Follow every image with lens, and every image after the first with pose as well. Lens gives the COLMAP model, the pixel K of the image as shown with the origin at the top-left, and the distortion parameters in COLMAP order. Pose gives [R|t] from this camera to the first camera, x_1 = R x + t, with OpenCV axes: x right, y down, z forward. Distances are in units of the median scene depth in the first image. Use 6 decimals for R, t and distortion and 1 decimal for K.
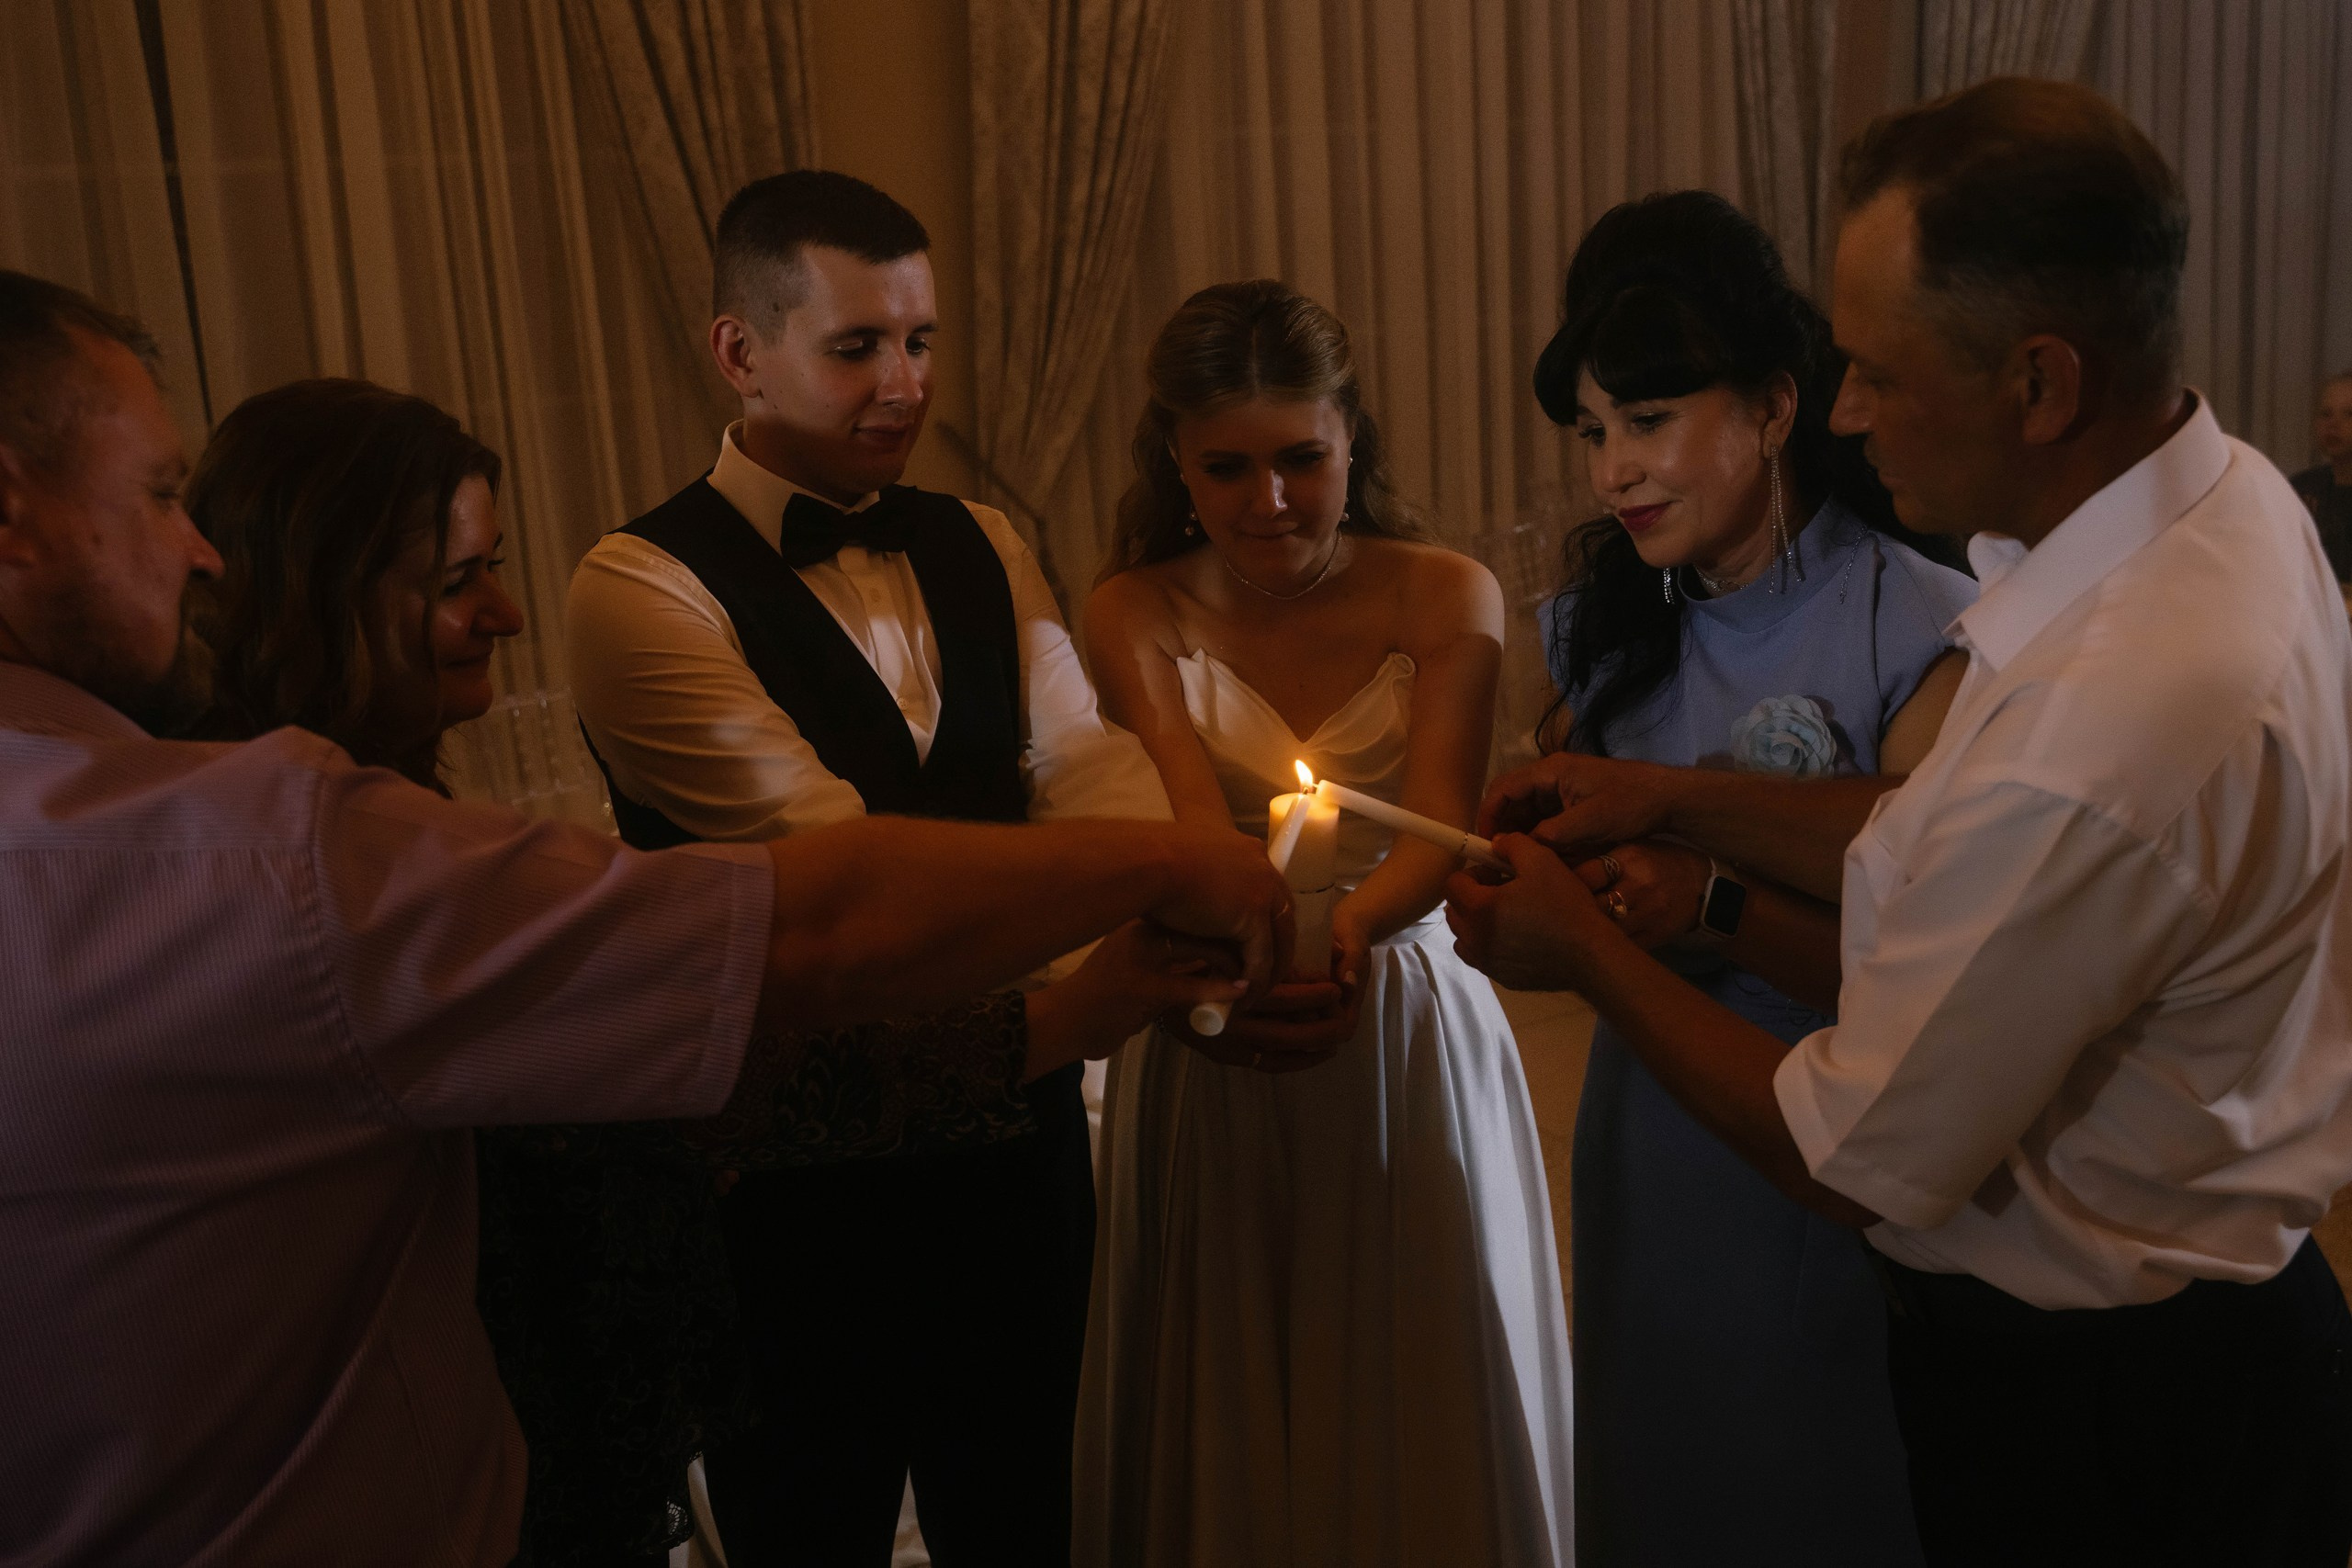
lens RADIAL K [[2448.1, 0, 1176.0], [0, 2448.1, 784.0], [0, 0, 1]] dist [0.012014, 0.005069]
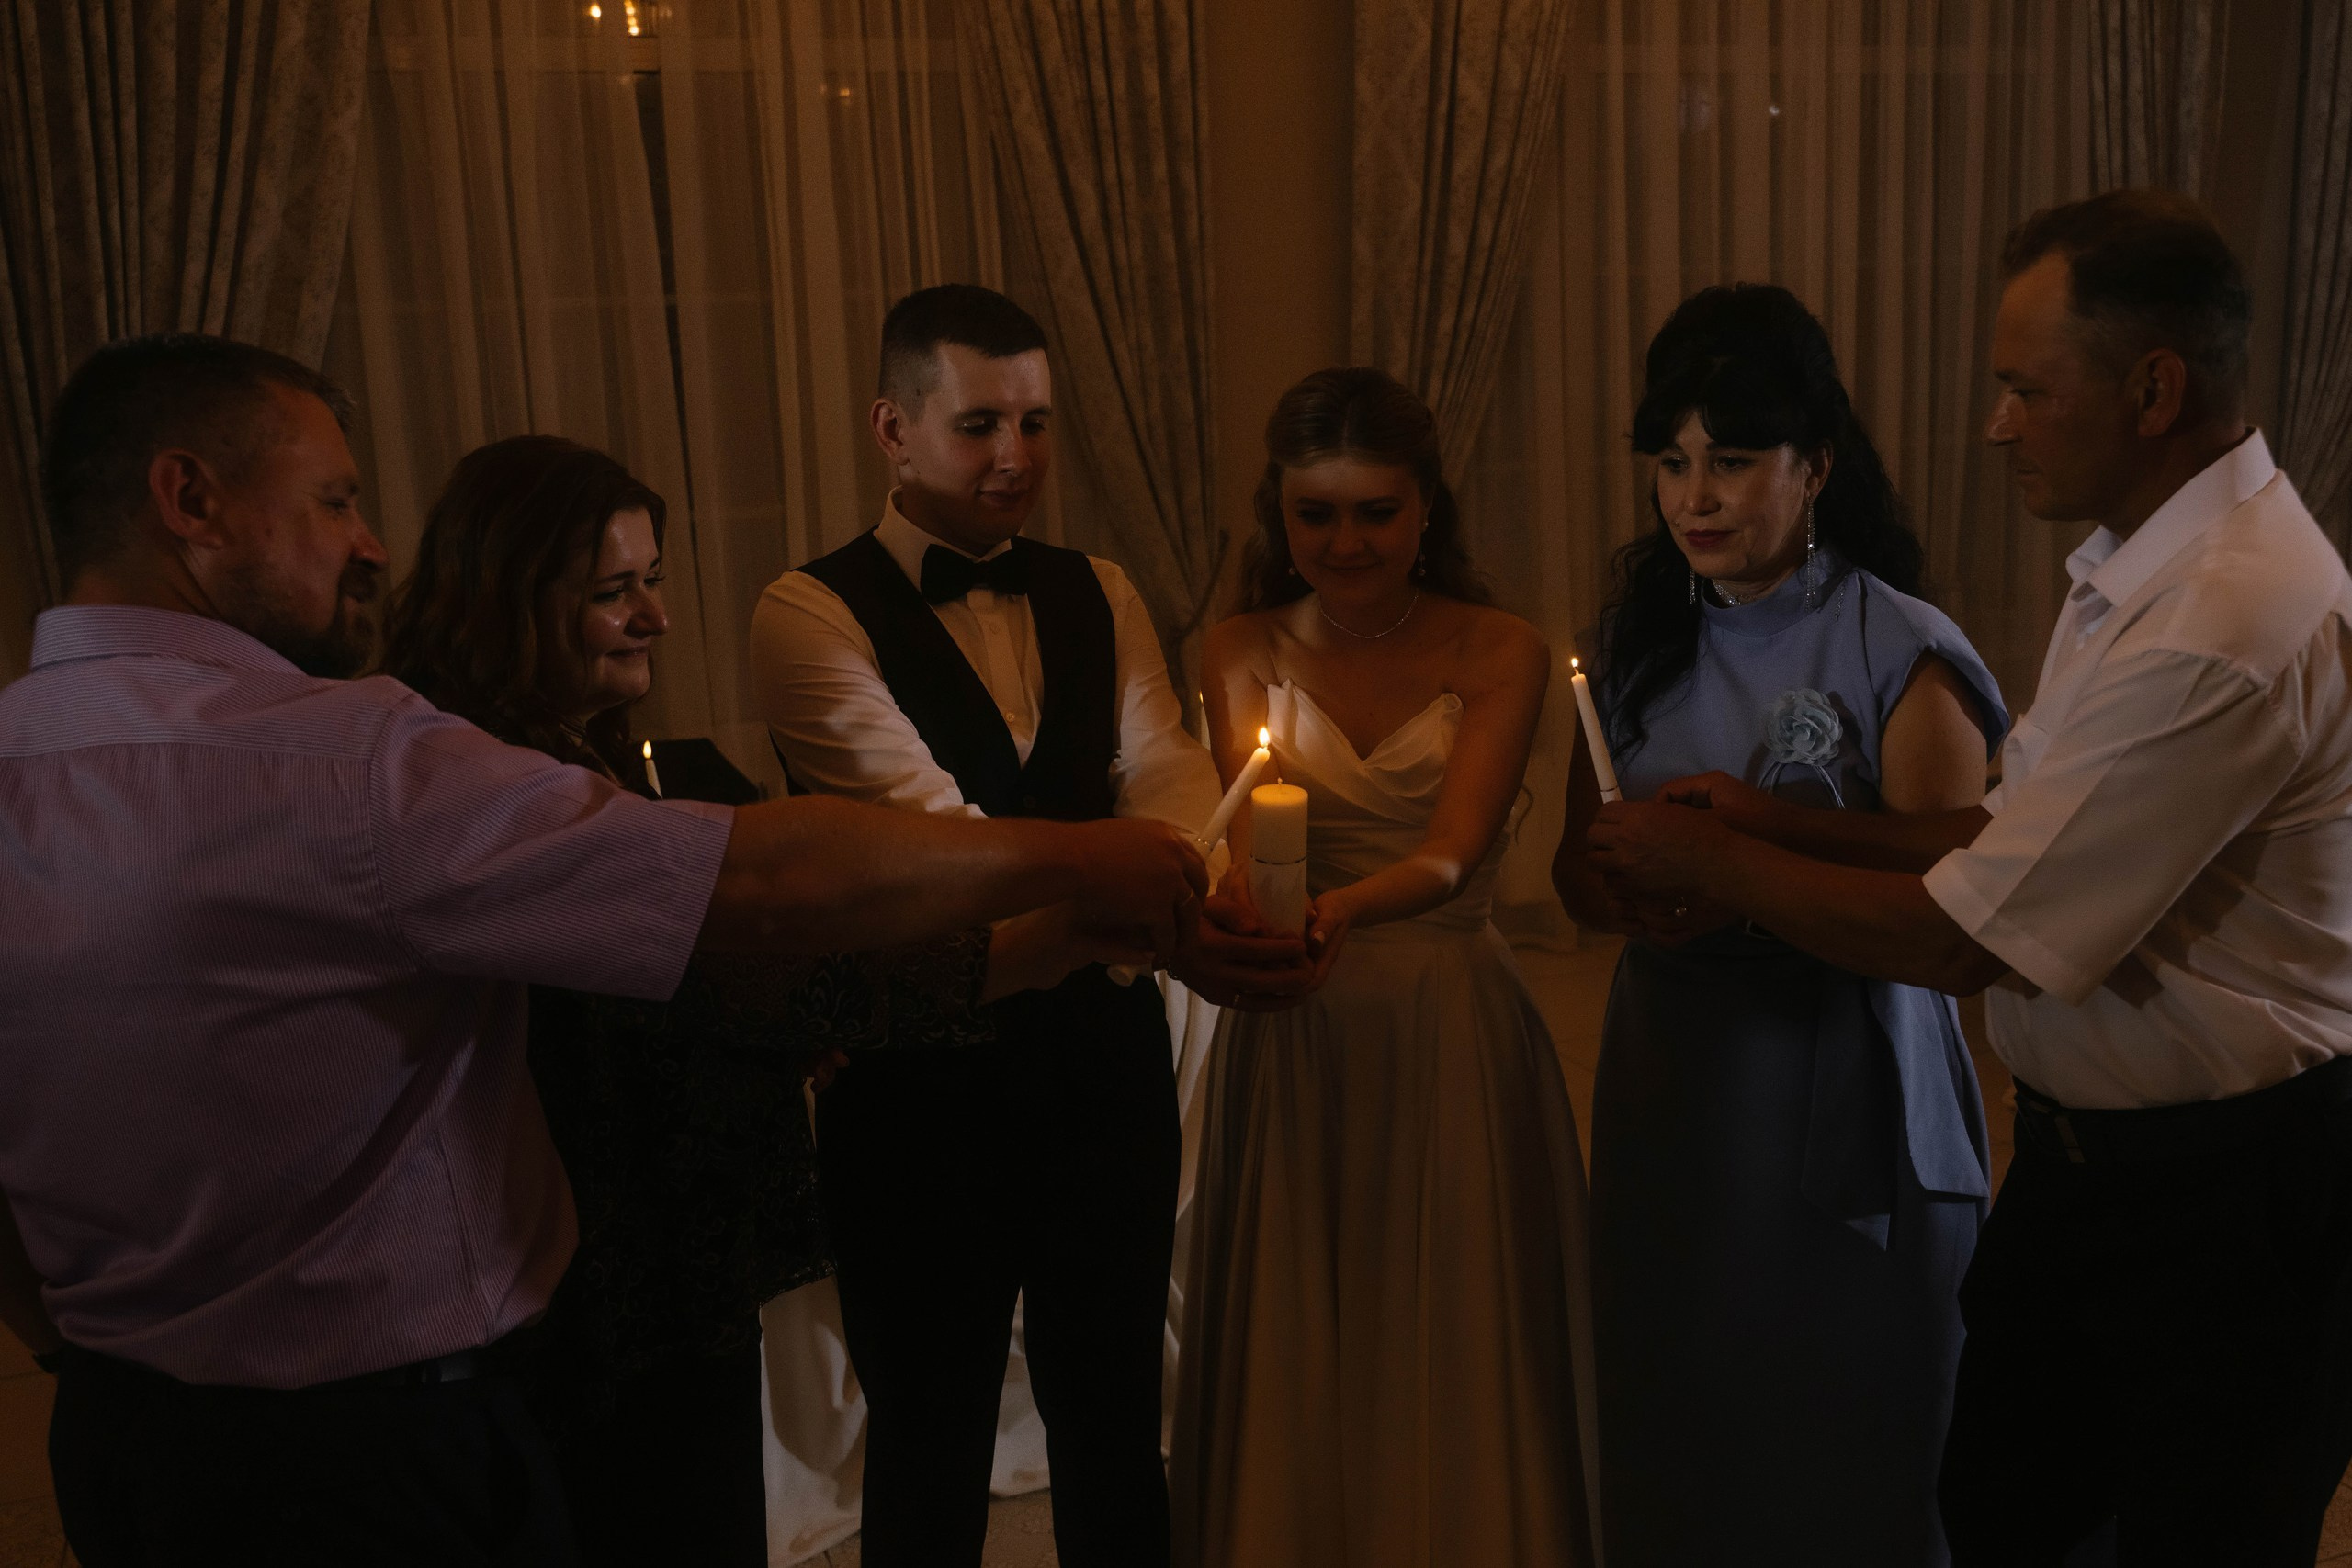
lens RADIAL K [[2244.1, 0, 1176.8], [0, 2244.1, 836.4], [0, 0, 1]] dist [0.001016, -0.000798]
pose [[0.977083, 0.052905, -0.206177, 0.202059], [-0.056202, 0.998368, -0.010163, 0.033138], [0.205303, 0.021518, 0.978462, -0.080023]]
